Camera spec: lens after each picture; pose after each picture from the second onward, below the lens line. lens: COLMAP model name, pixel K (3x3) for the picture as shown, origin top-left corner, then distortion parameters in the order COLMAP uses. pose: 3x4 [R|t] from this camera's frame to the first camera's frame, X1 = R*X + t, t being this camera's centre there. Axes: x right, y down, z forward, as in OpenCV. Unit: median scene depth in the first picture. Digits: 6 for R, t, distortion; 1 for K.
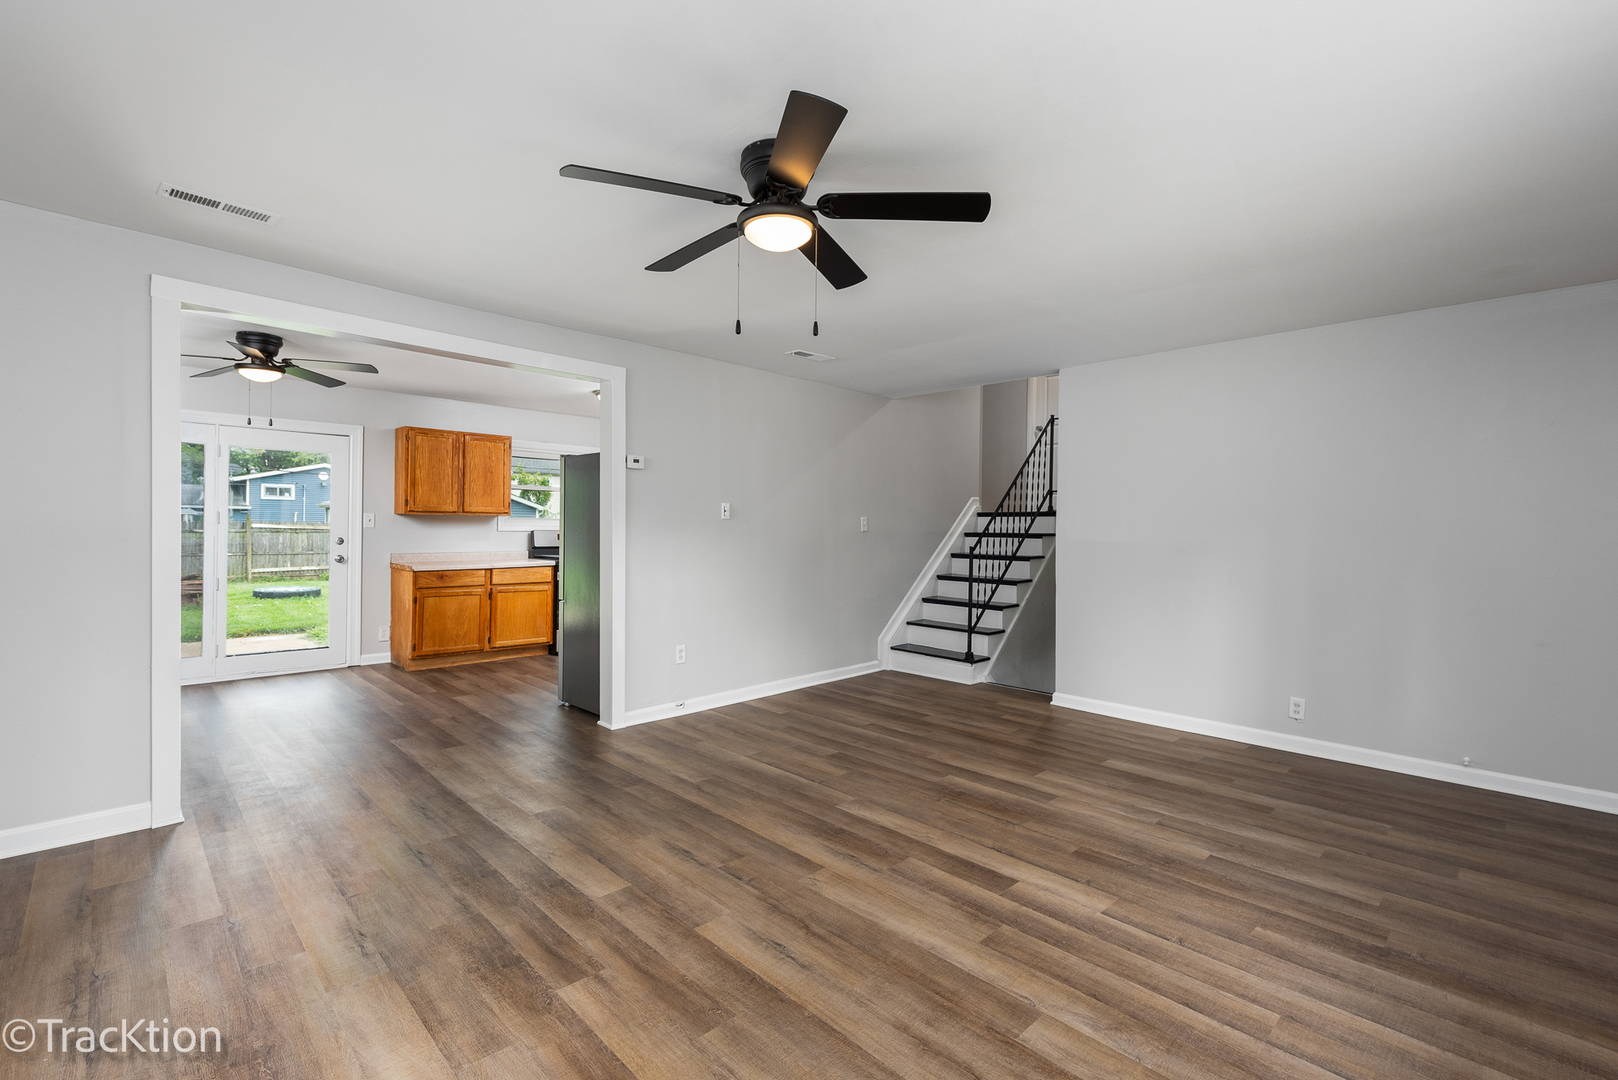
lens RADIAL K [[716.6, 0, 809.0], [0, 716.6, 540.0], [0, 0, 1]] dist [0.013927, -0.000404]
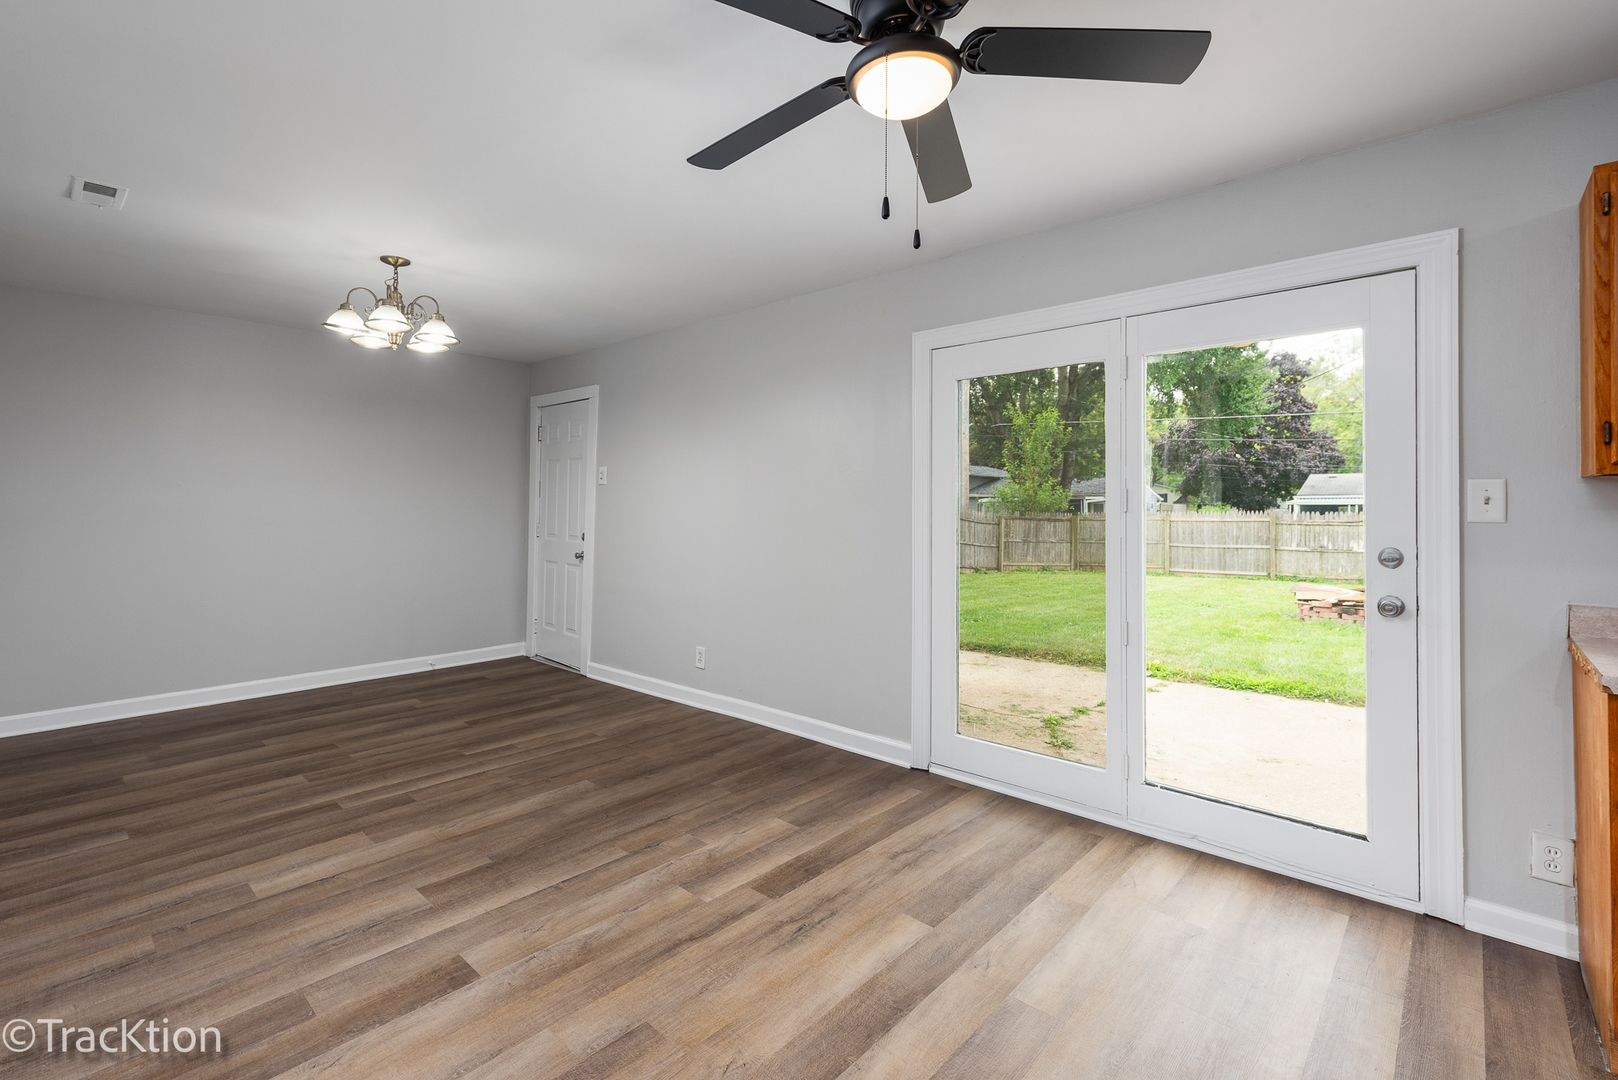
lens RADIAL K [[716.2, 0, 812.3], [0, 716.2, 507.9], [0, 0, 1]] dist [0.009425, -0.000523]
pose [[0.068173, -0.015528, -0.997553, -0.288719], [-0.017861, 0.999700, -0.016782, -0.011924], [0.997514, 0.018961, 0.067876, 0.649647]]
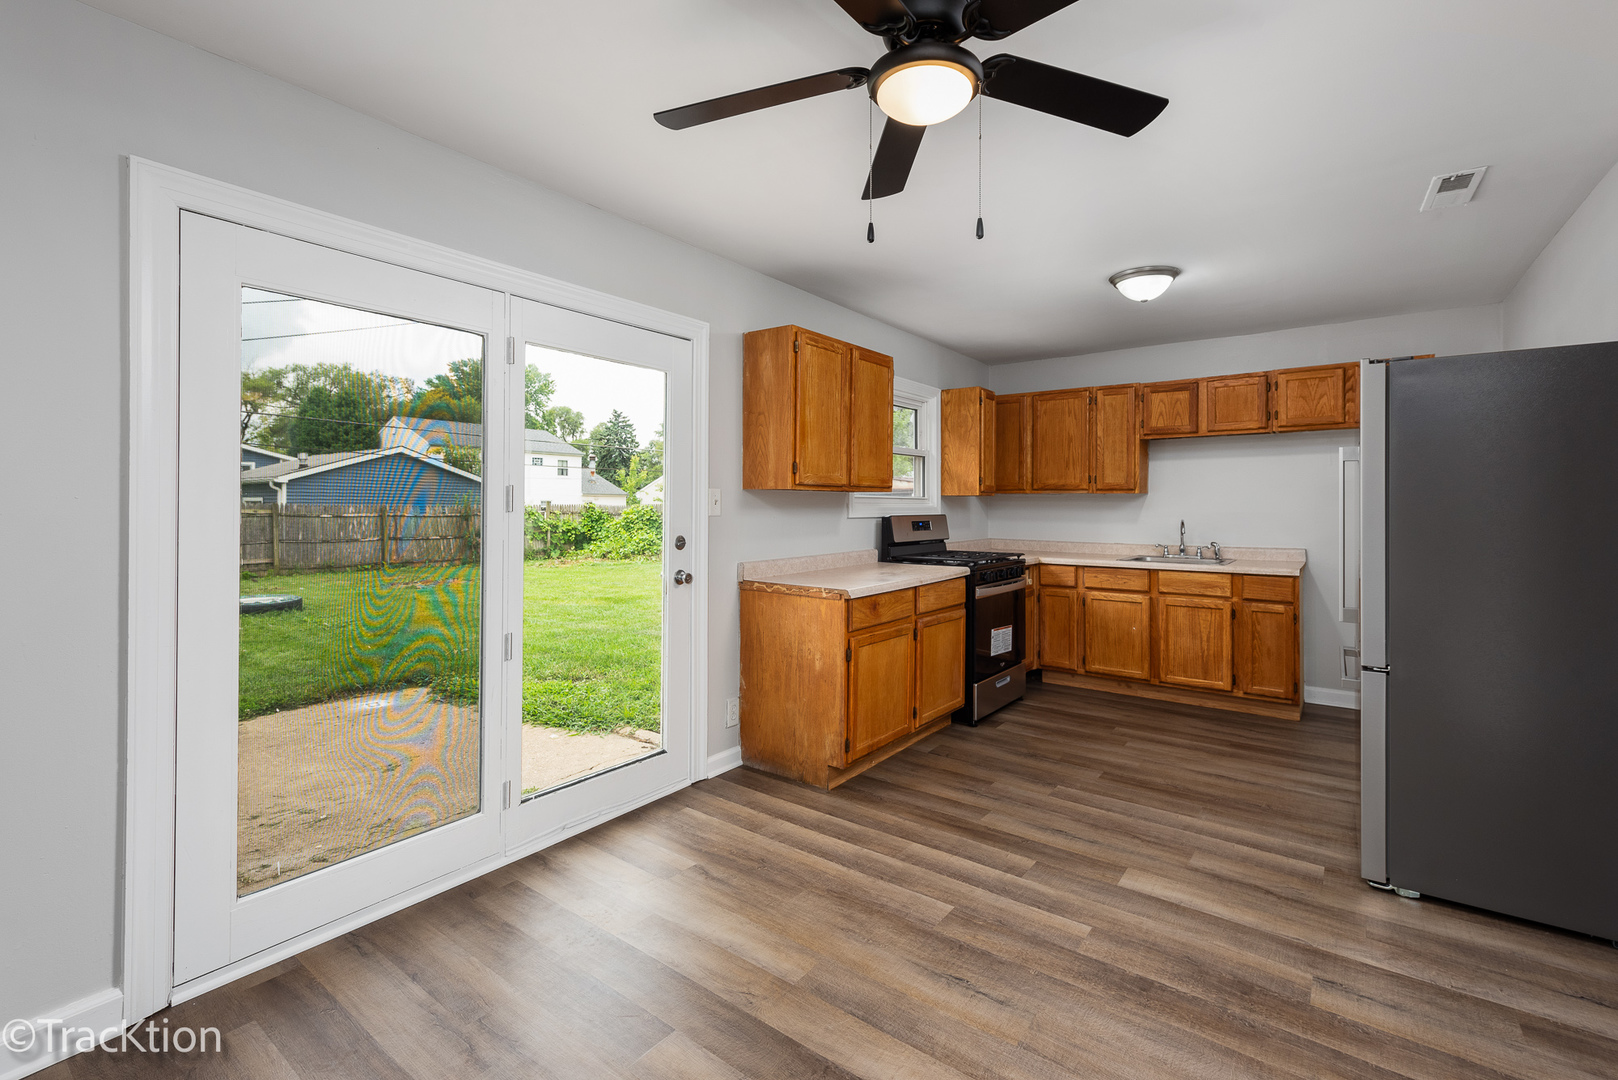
lens RADIAL K [[716.2, 0, 812.3], [0, 716.2, 507.9], [0, 0, 1]] dist [0.009425, -0.000523]
pose [[0.987839, -0.009698, 0.155179, -0.607654], [0.011612, 0.999867, -0.011433, -0.015644], [-0.155047, 0.013096, 0.987820, 0.456941]]
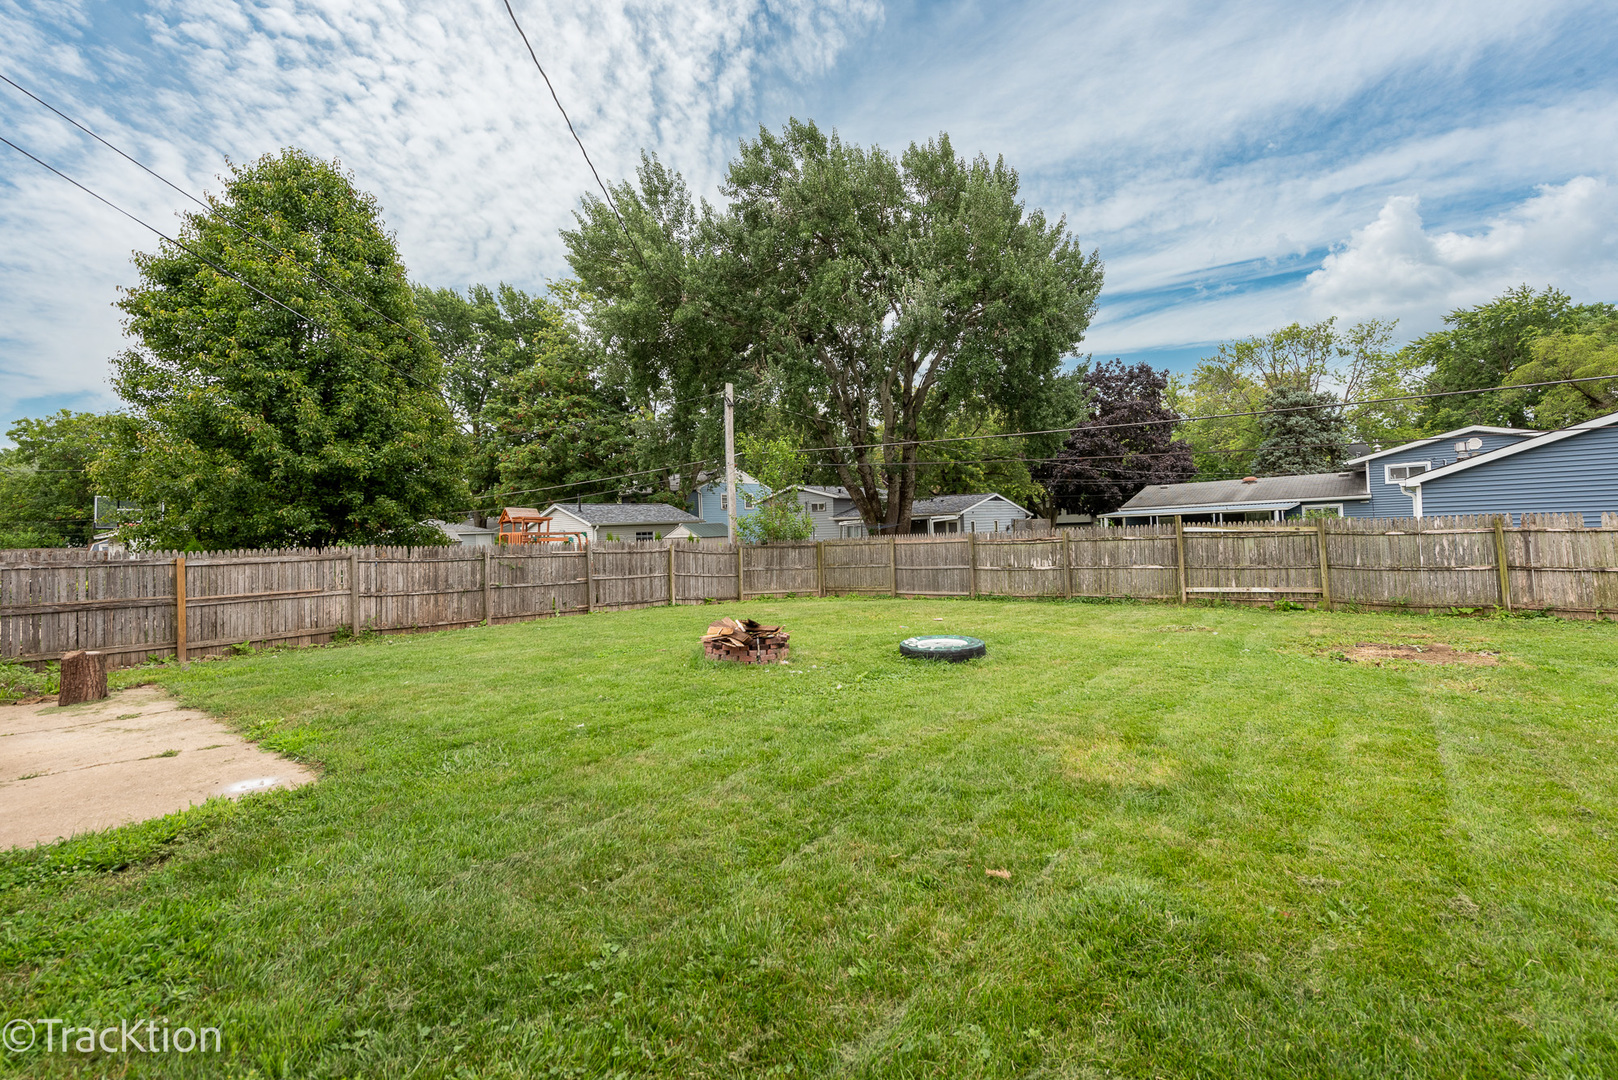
lens RADIAL K [[716.2, 0, 812.3], [0, 716.2, 507.9], [0, 0, 1]] dist [0.009425, -0.000523]
pose [[0.069861, -0.049188, -0.996343, -0.173685], [0.023543, 0.998587, -0.047648, -0.050307], [0.997279, -0.020129, 0.070920, 1.744914]]
